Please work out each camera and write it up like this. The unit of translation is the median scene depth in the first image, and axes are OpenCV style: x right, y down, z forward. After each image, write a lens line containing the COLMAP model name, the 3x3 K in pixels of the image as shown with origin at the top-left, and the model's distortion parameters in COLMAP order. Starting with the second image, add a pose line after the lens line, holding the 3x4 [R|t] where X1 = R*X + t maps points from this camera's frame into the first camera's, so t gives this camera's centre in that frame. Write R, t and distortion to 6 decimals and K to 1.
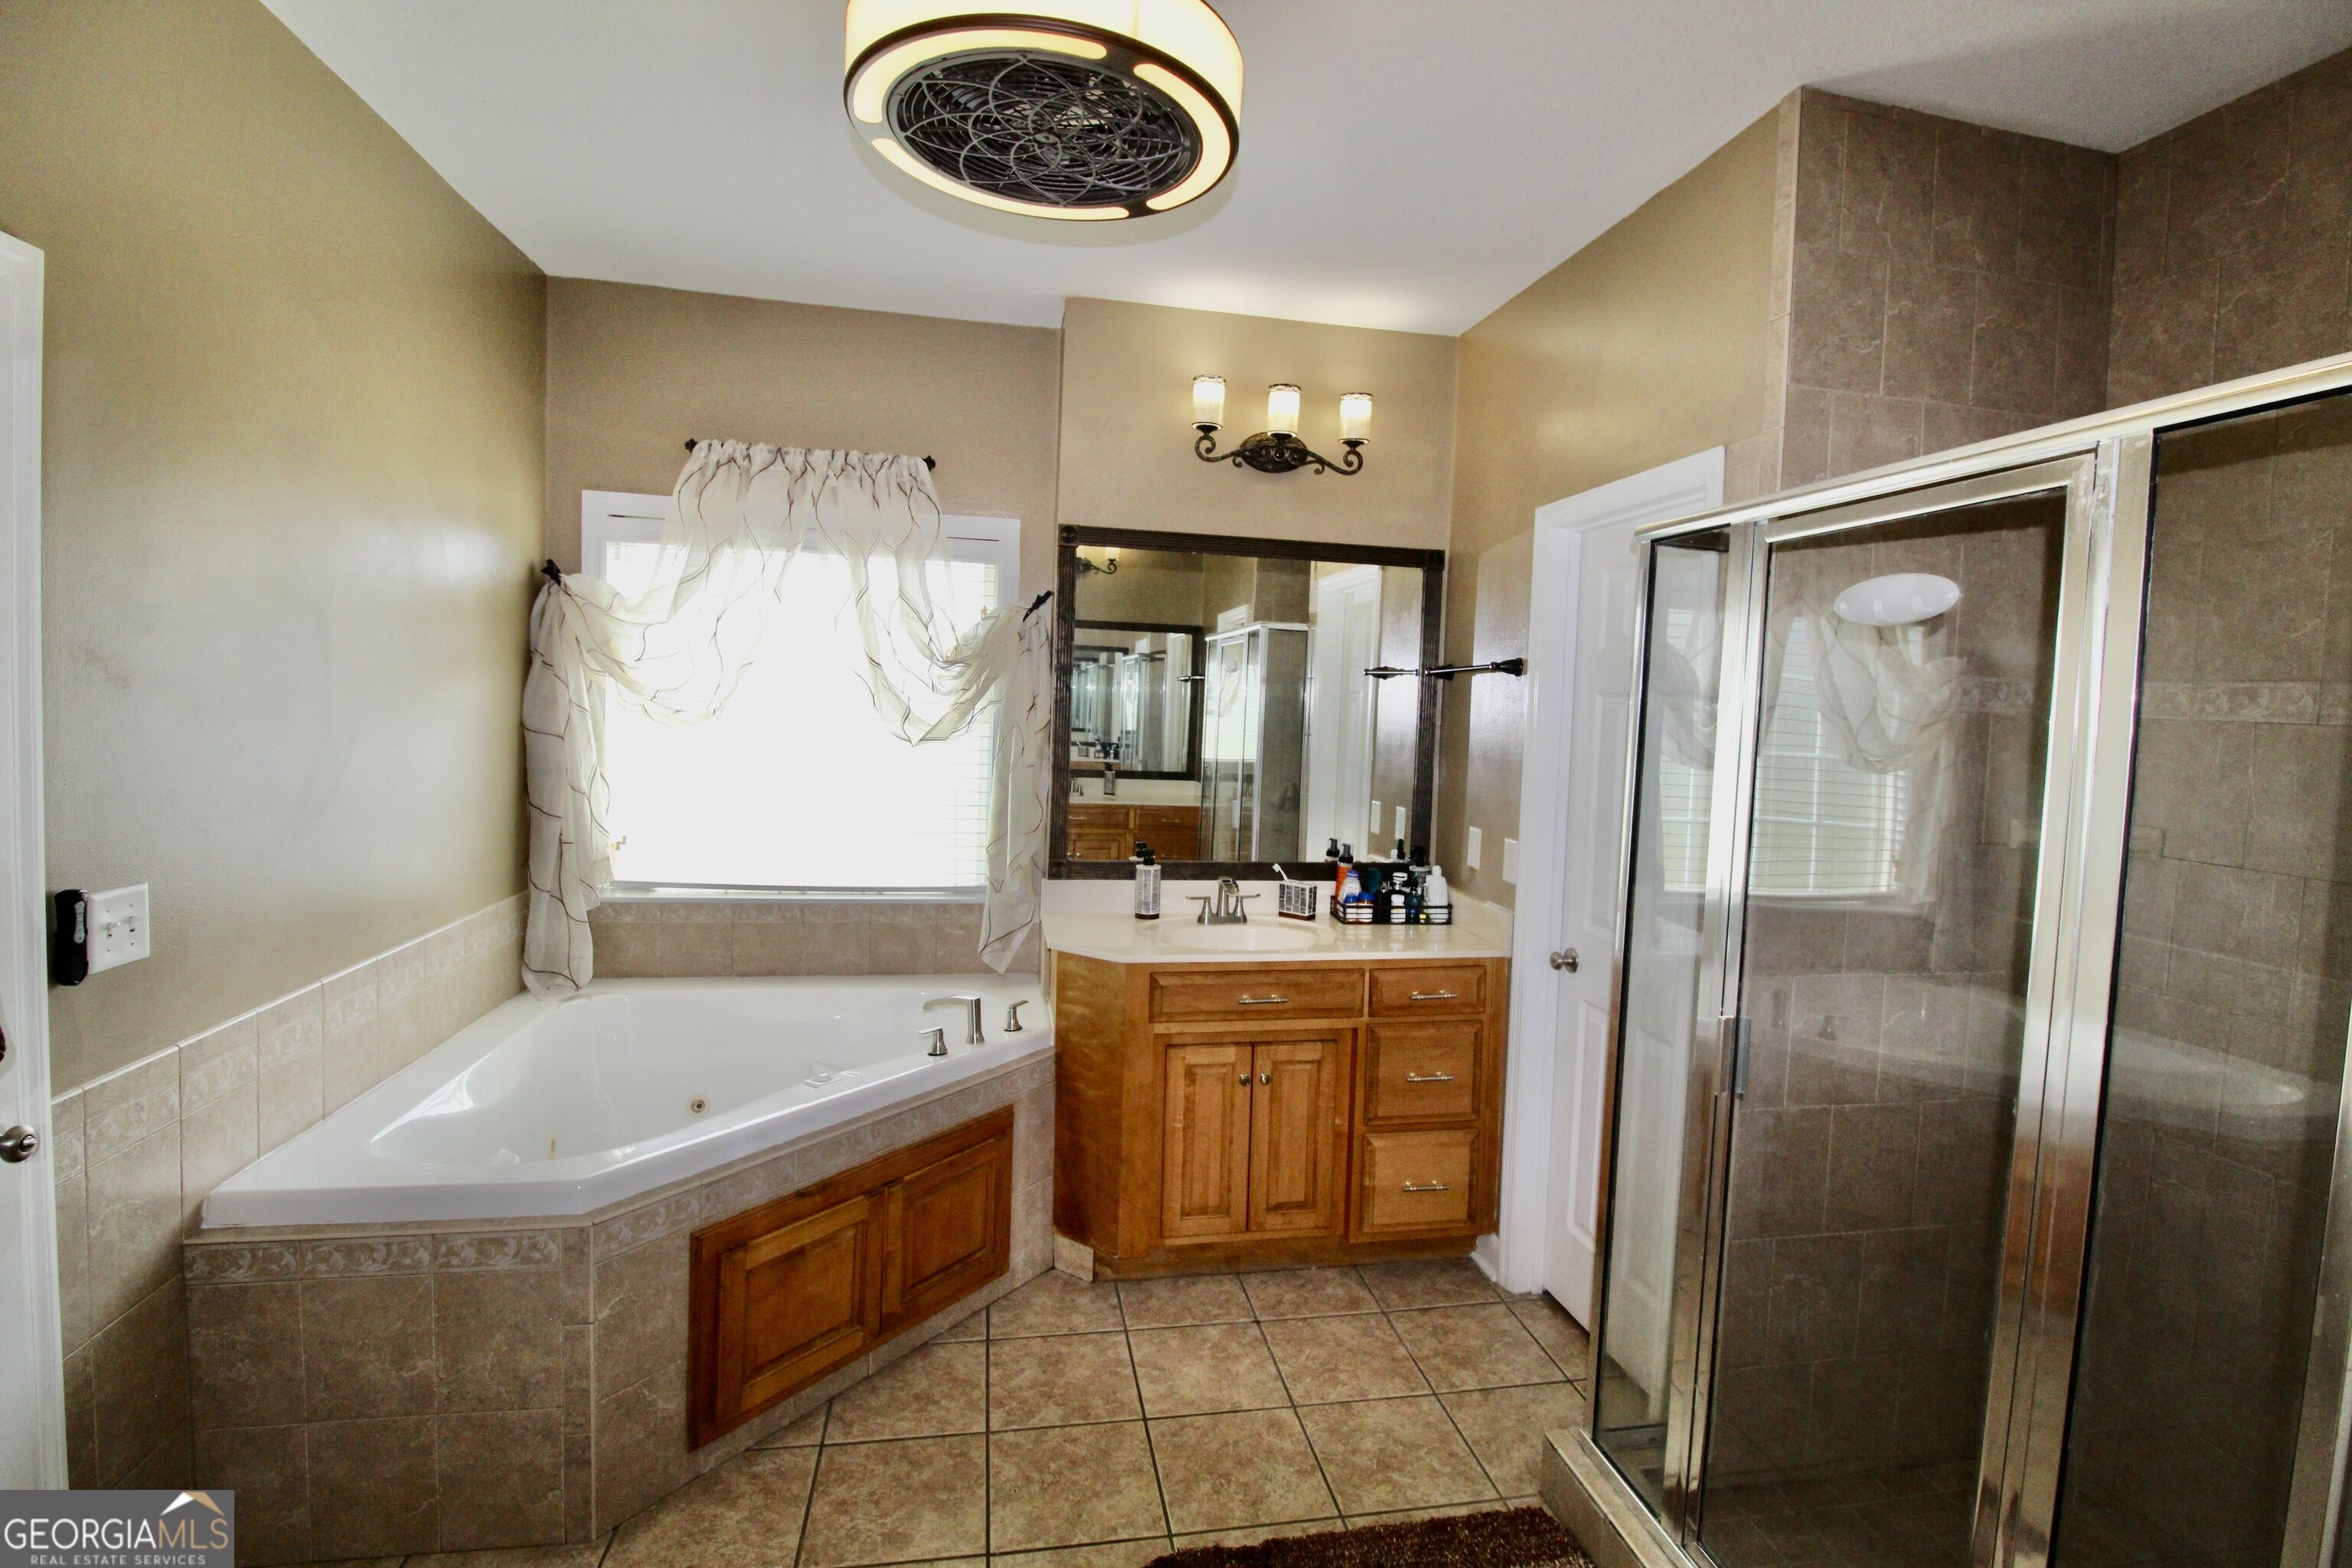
lens RADIAL K [[1085.7, 0, 1193.0], [0, 1085.7, 757.0], [0, 0, 1]] dist [0.001459, -0.014474]
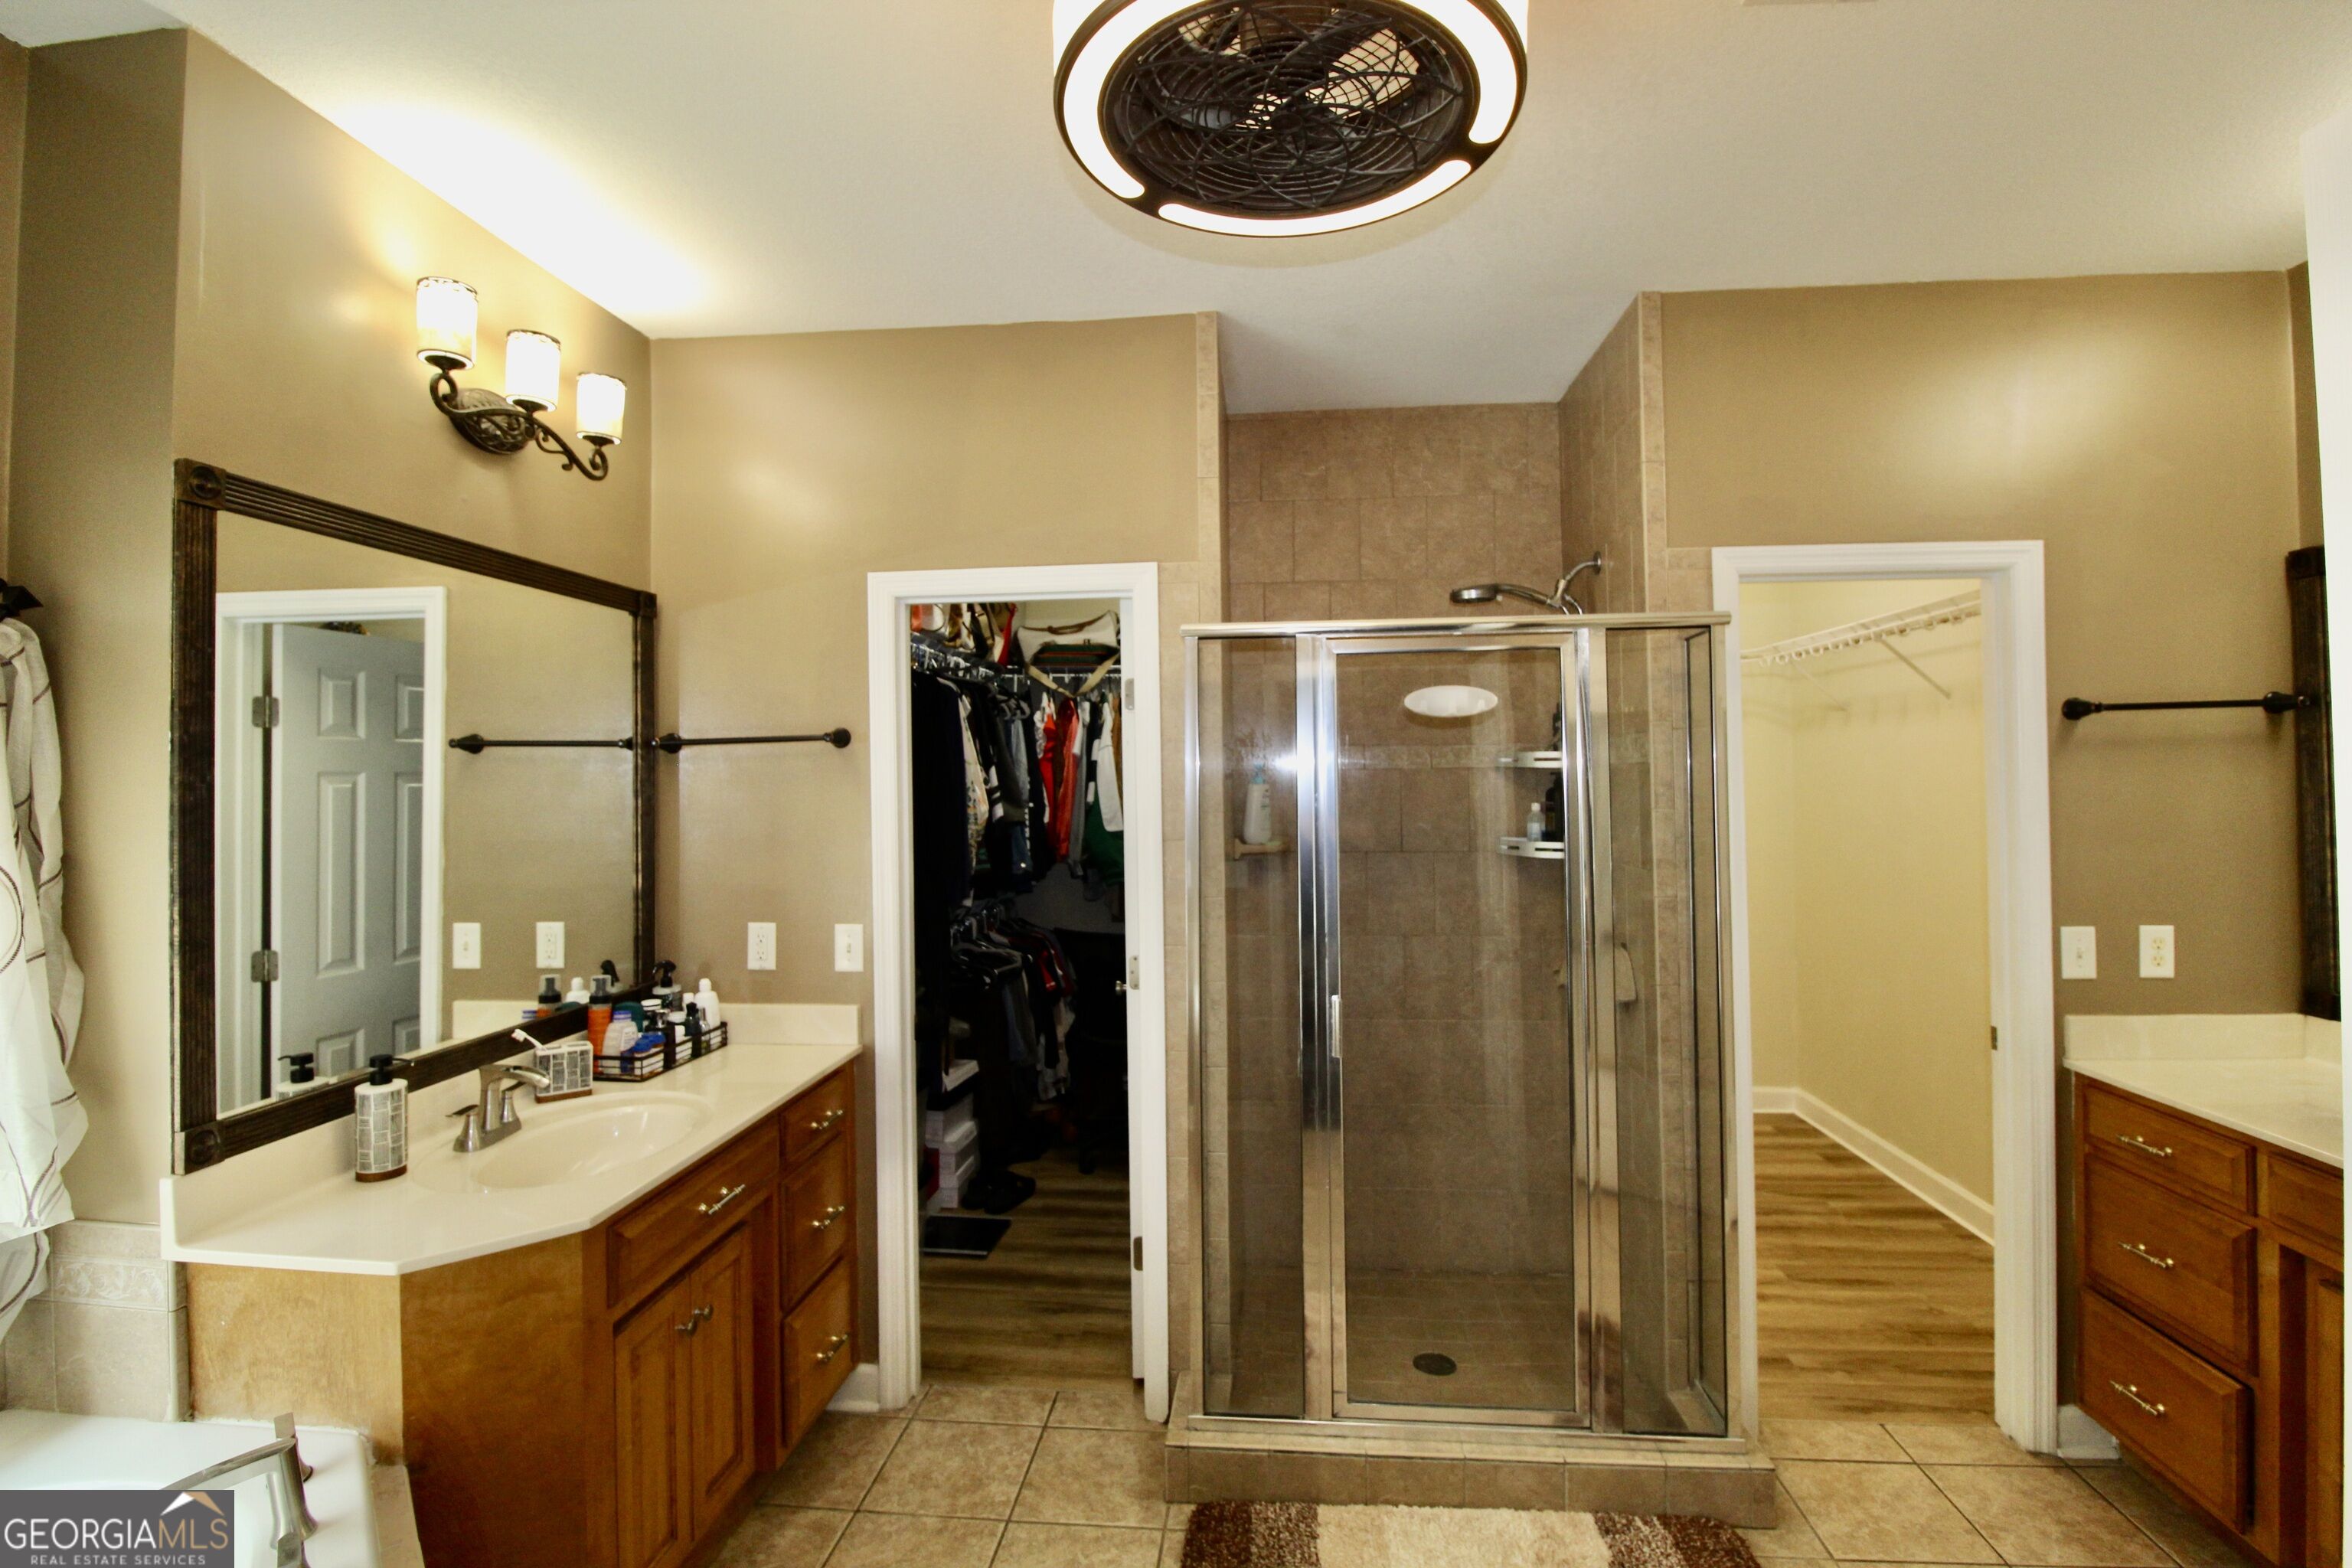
lens RADIAL K [[1085.7, 0, 1193.0], [0, 1085.7, 757.0], [0, 0, 1]] dist [0.001459, -0.014474]
pose [[0.278757, -0.023733, 0.960068, -0.616049], [0.075167, 0.997167, 0.002825, -0.056264], [-0.957415, 0.071378, 0.279752, 0.551120]]
